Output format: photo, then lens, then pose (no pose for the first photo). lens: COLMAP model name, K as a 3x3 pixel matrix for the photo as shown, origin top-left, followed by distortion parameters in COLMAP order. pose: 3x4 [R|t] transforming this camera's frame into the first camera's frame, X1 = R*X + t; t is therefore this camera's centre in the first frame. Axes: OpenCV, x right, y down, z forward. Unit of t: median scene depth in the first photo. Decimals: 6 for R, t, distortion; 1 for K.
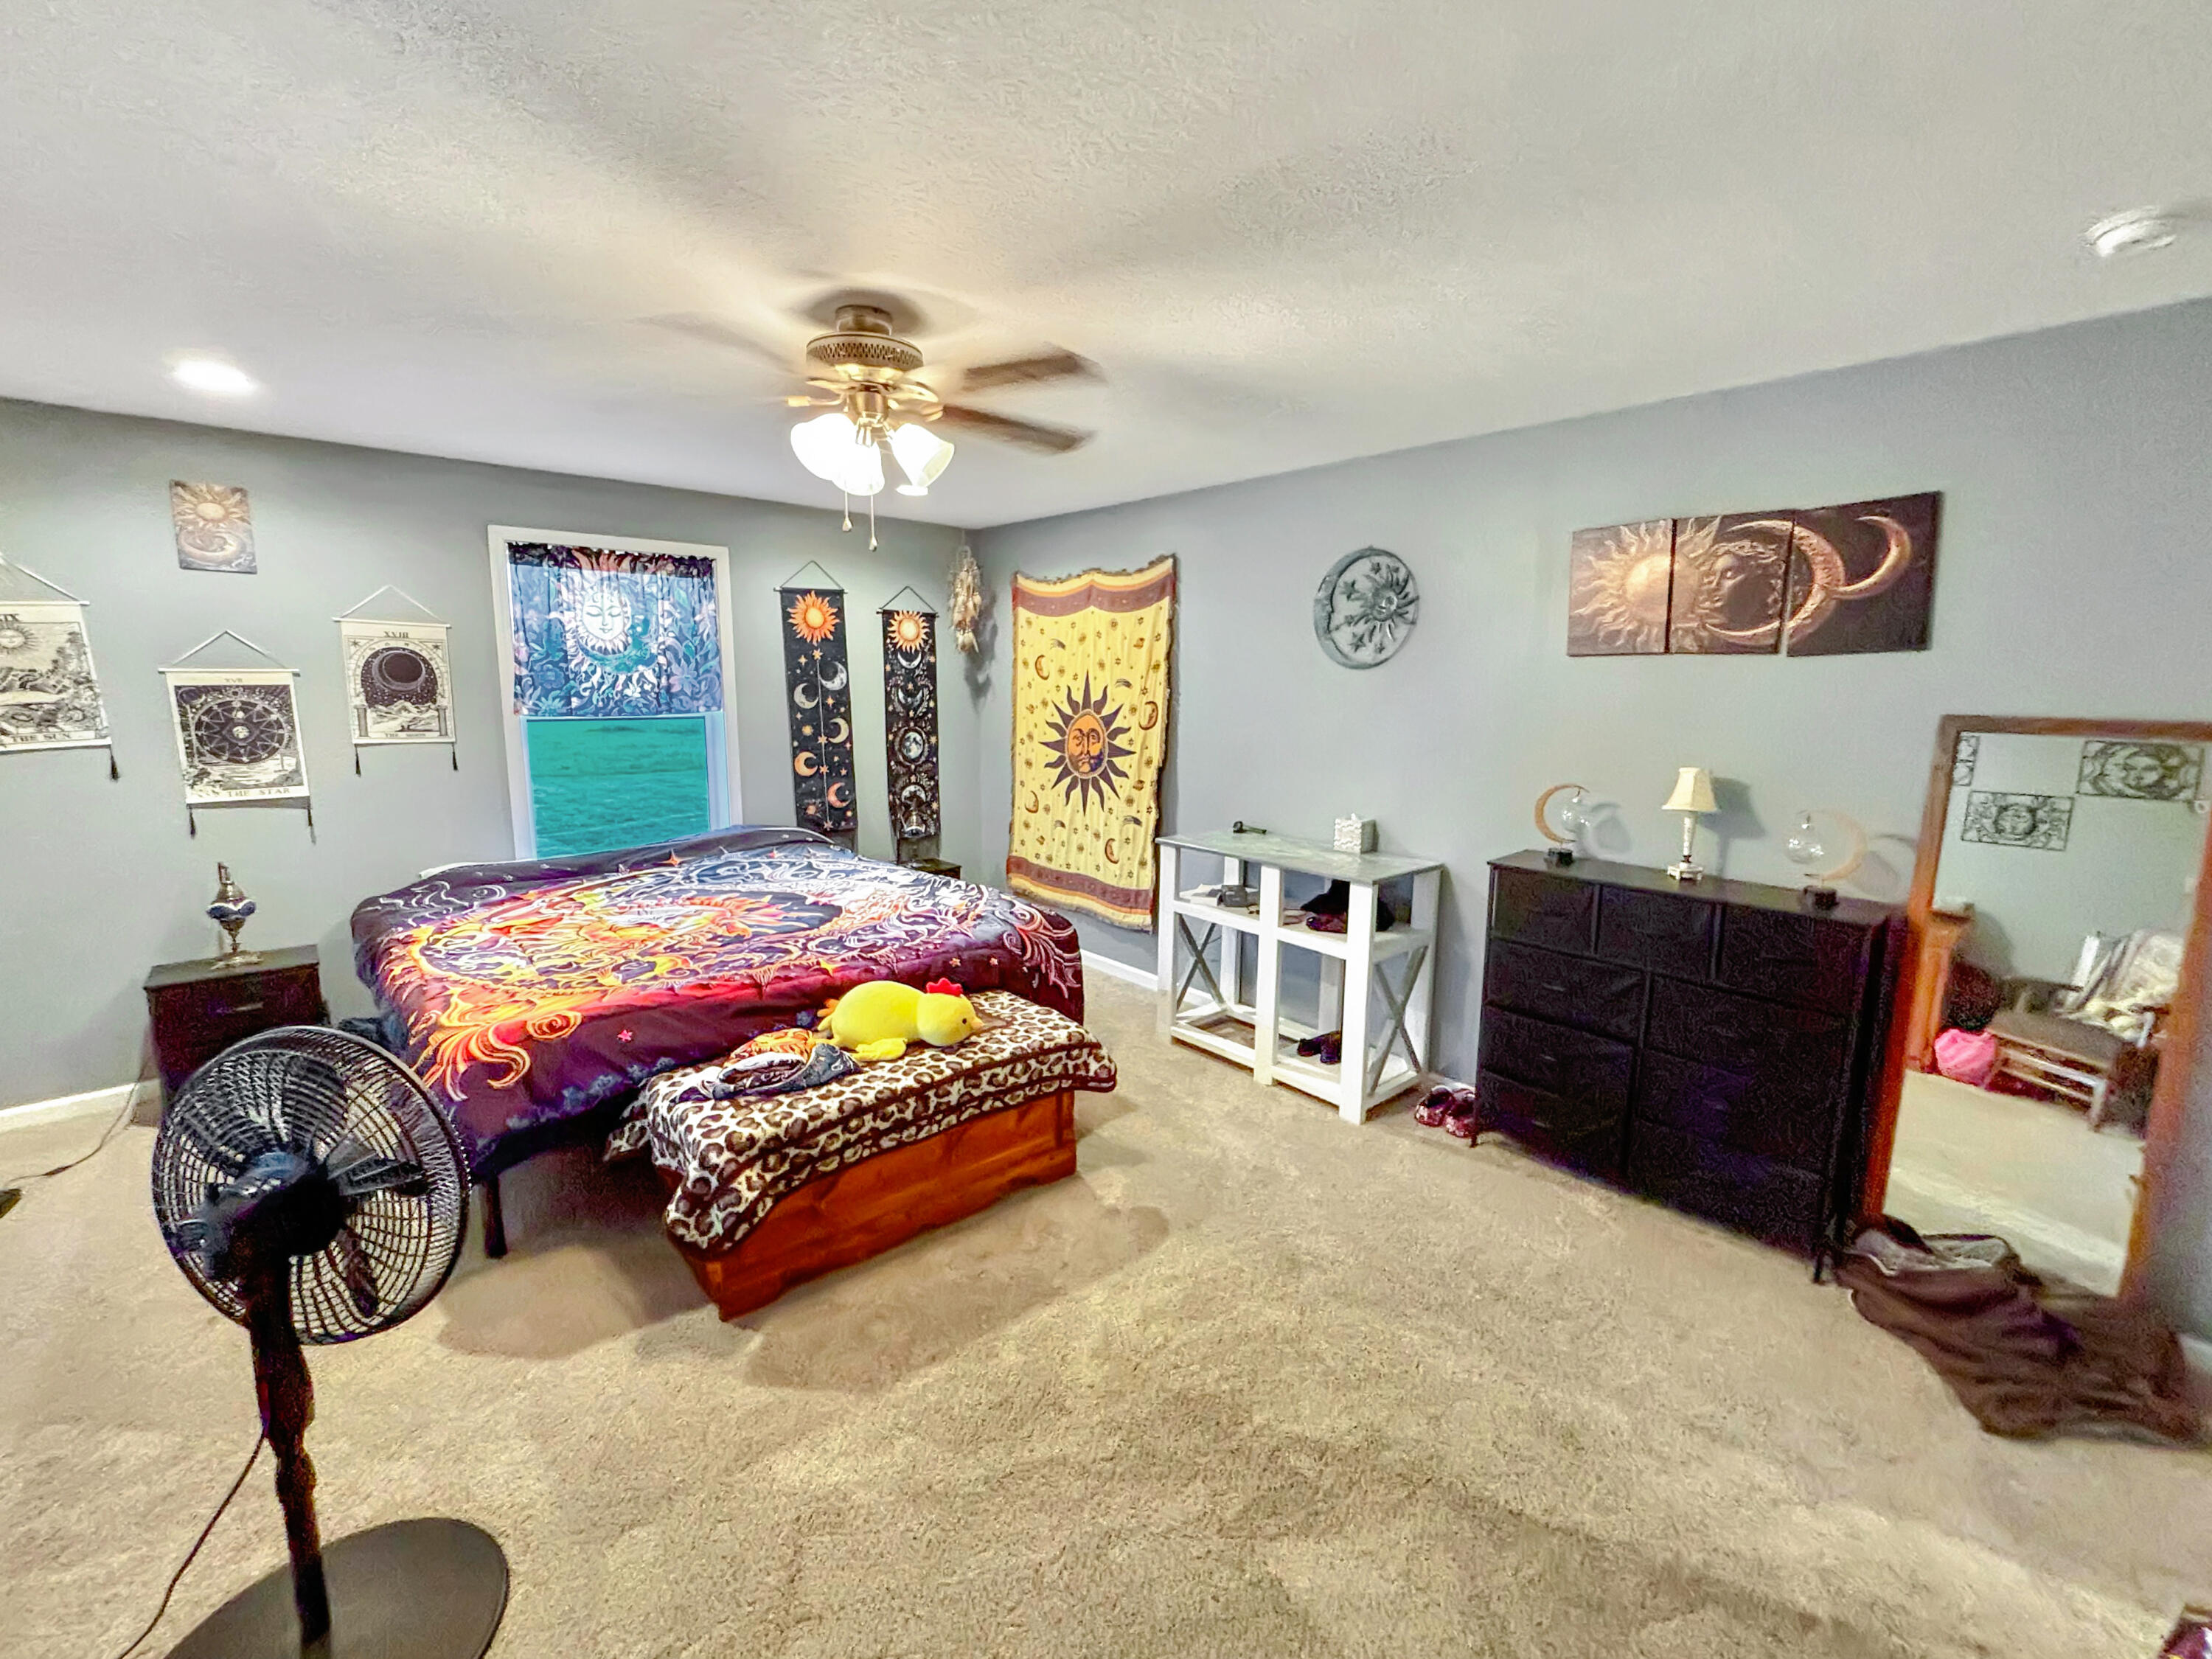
lens RADIAL K [[900.2, 0, 1112.5], [0, 900.2, 844.6], [0, 0, 1]] dist [-0.024587, 0.000041]
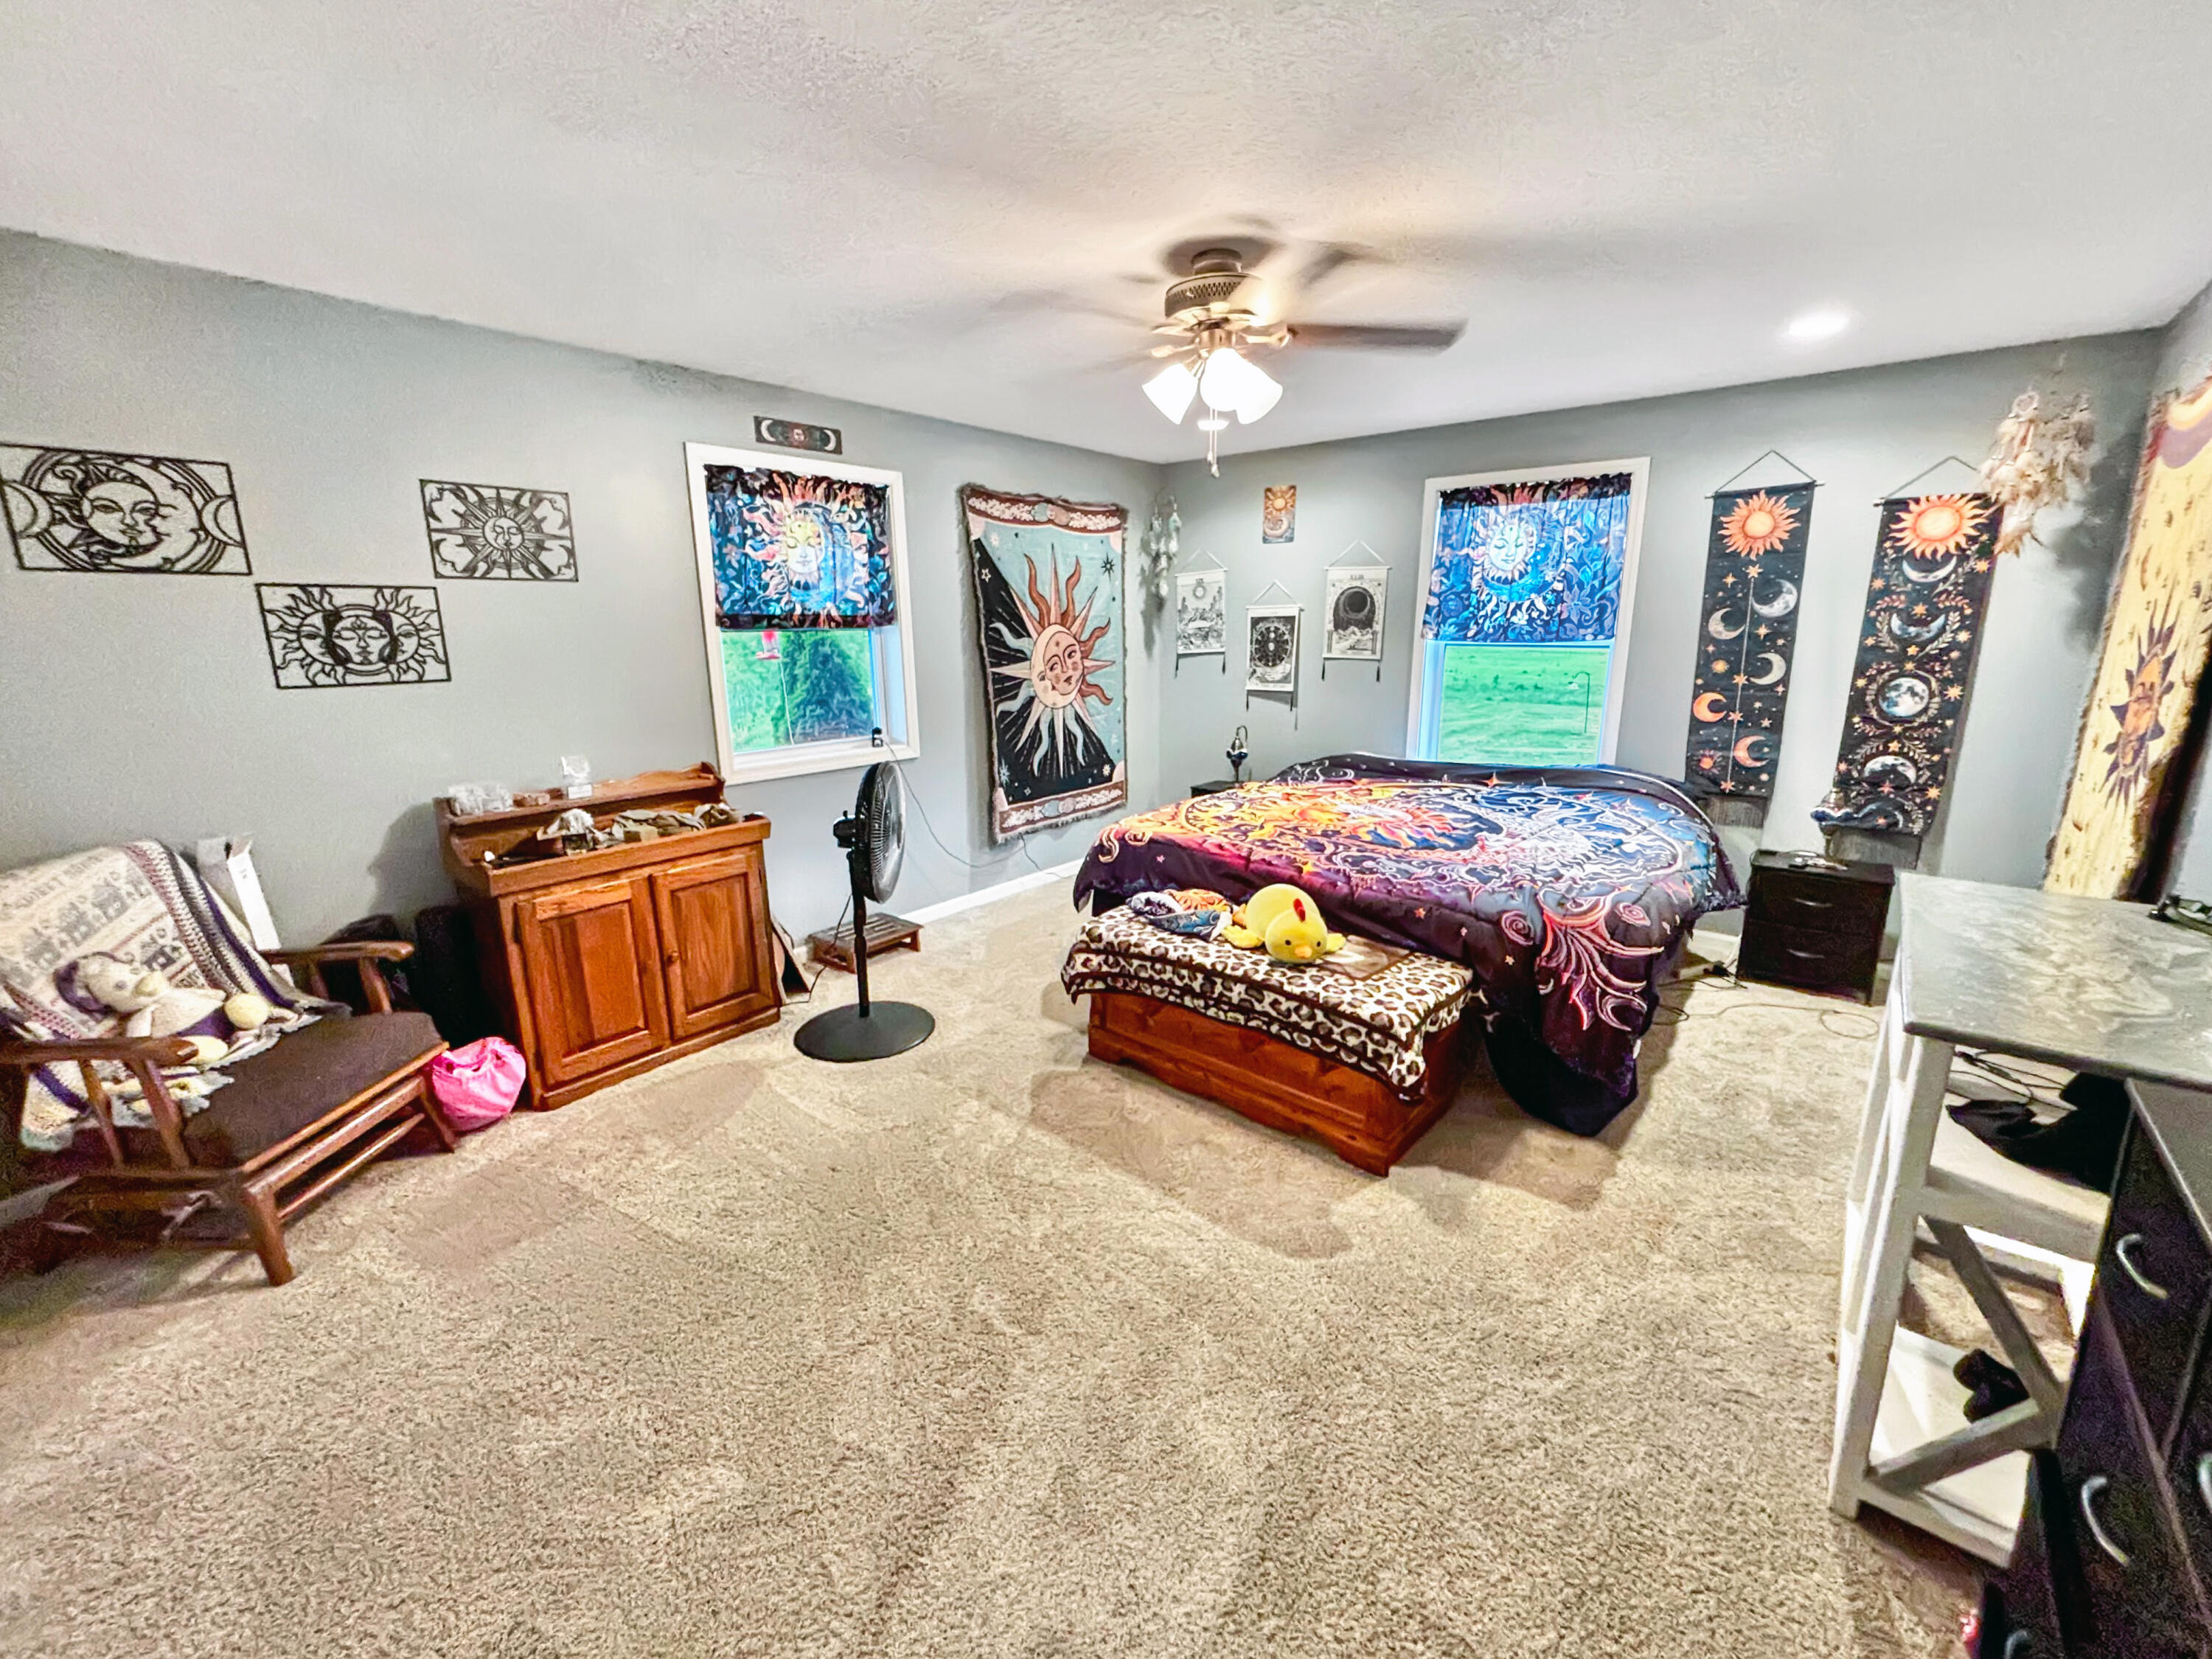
lens RADIAL K [[890.8, 0, 1106.0], [0, 890.8, 829.5], [0, 0, 1]] dist [-0.000840, 0.000135]
pose [[0.131663, 0.216511, -0.967361, 0.463848], [-0.167487, 0.966686, 0.193564, -0.052990], [0.977043, 0.136535, 0.163540, 0.384229]]
